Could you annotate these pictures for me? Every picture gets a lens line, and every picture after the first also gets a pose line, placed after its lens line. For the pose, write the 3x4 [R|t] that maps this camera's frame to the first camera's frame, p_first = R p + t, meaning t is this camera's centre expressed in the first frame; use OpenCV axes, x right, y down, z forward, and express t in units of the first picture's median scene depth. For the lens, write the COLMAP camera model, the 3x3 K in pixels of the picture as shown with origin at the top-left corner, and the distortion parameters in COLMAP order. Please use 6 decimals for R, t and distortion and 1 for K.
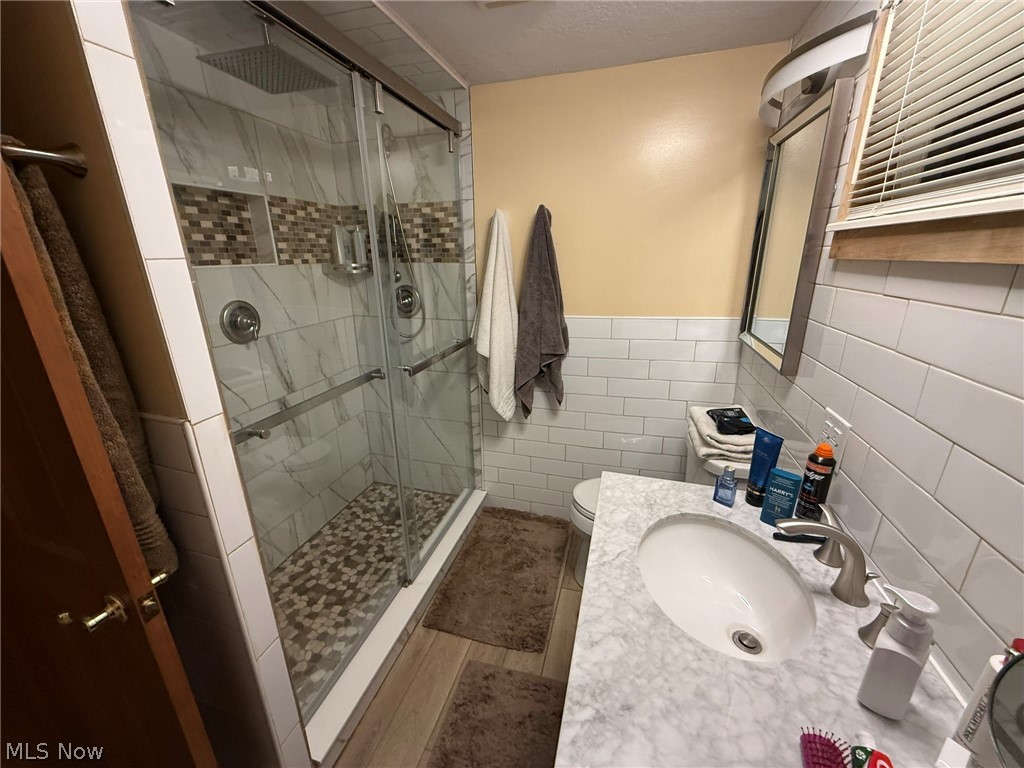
lens RADIAL K [[405.9, 0, 509.0], [0, 405.9, 385.9], [0, 0, 1]] dist [0.000817, -0.000293]
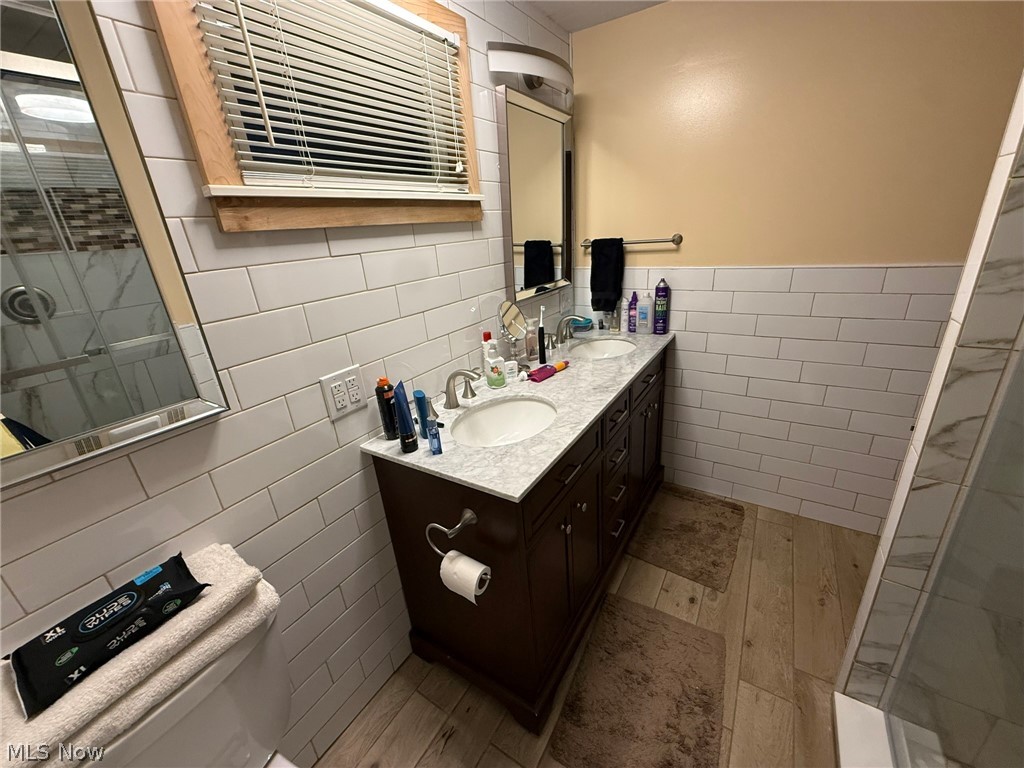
lens RADIAL K [[405.9, 0, 509.0], [0, 405.9, 385.9], [0, 0, 1]] dist [0.000817, -0.000293]
pose [[-0.954676, -0.013400, 0.297344, 0.043991], [0.177443, 0.776432, 0.604704, -0.721237], [-0.238970, 0.630058, -0.738864, 2.569142]]
